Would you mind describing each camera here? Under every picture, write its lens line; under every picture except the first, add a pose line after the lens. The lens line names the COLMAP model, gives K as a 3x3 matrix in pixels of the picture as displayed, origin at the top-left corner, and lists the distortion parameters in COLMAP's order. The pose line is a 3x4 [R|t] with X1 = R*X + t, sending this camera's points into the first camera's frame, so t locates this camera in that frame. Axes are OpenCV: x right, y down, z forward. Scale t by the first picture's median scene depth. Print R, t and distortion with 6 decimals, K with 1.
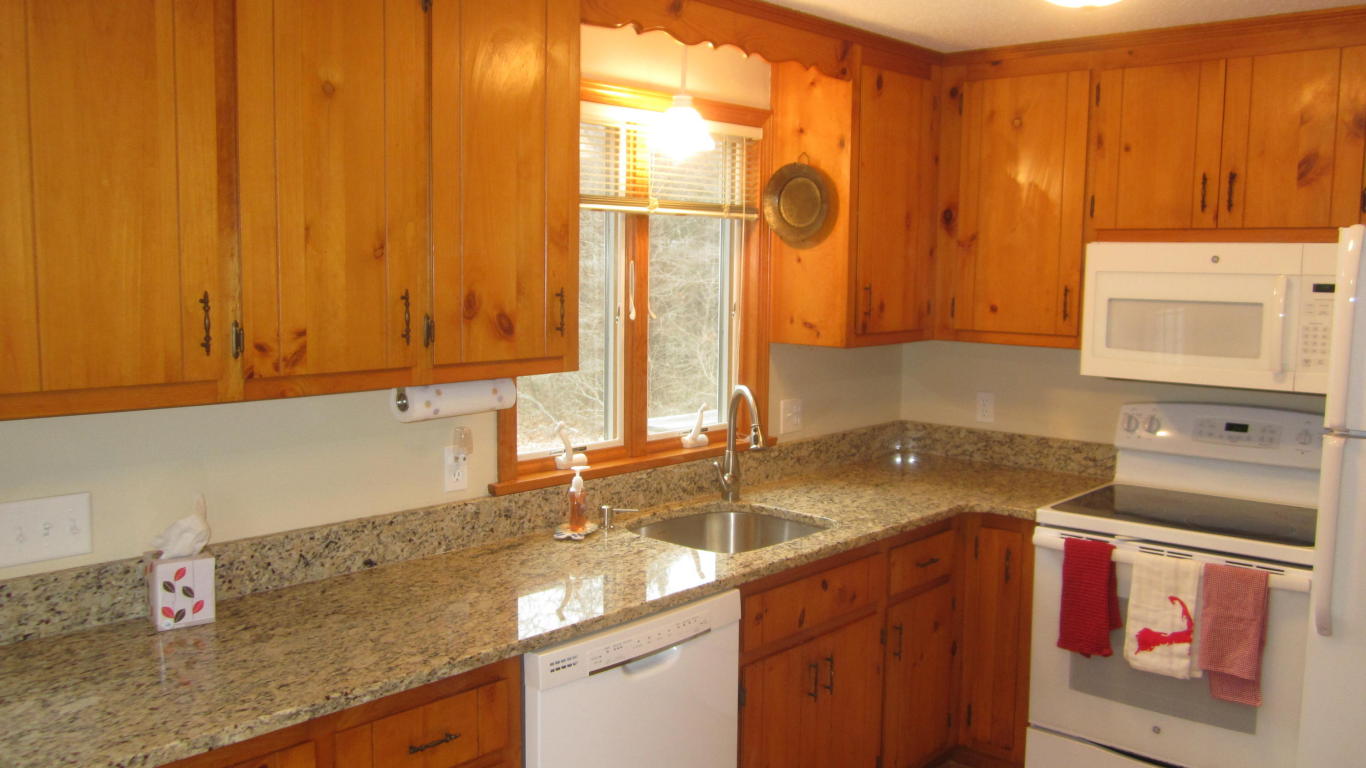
lens RADIAL K [[1122.3, 0, 683.0], [0, 1122.3, 384.0], [0, 0, 1]] dist [-0.048191, 0.007453]
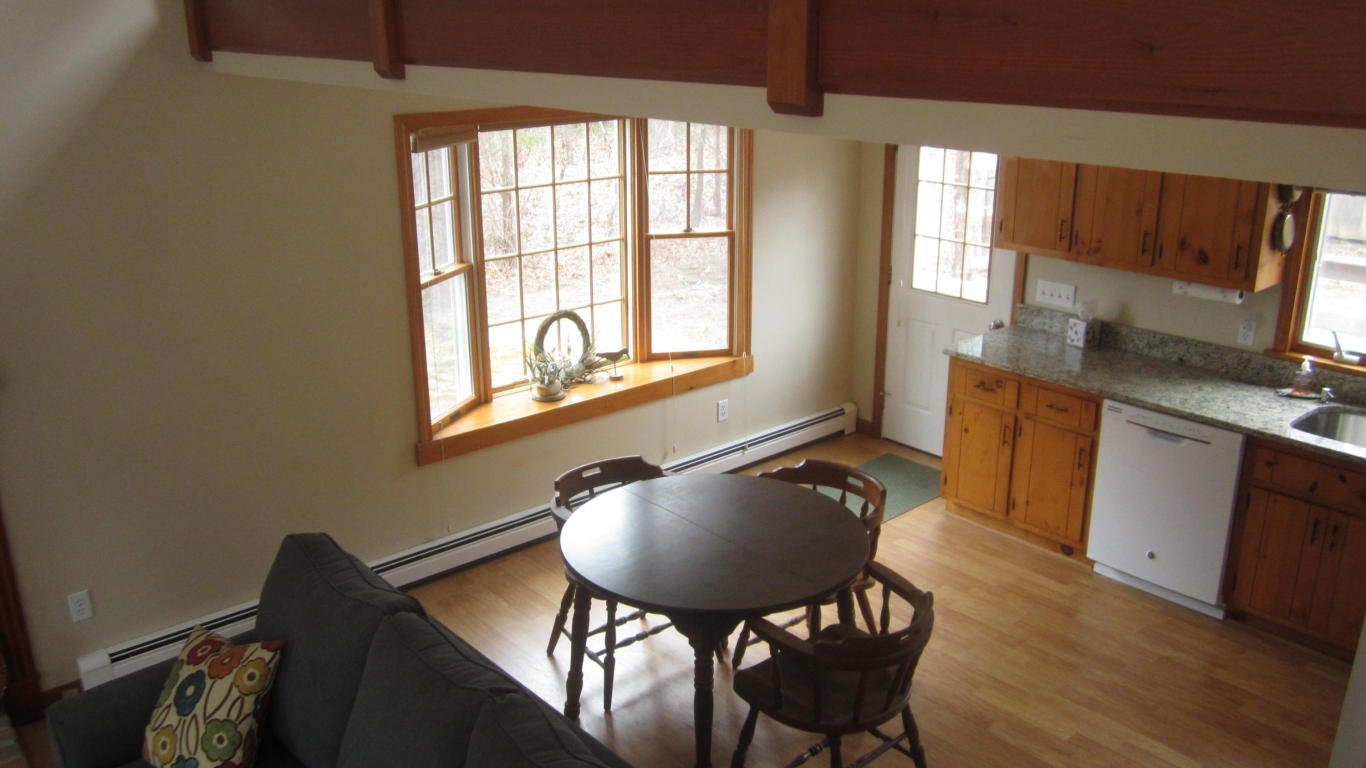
lens RADIAL K [[1122.3, 0, 683.0], [0, 1122.3, 384.0], [0, 0, 1]] dist [-0.048191, 0.007453]
pose [[-0.123700, 0.302732, -0.945014, 1.515208], [-0.094297, 0.944433, 0.314889, -0.301727], [0.987829, 0.128064, -0.088280, 0.250051]]
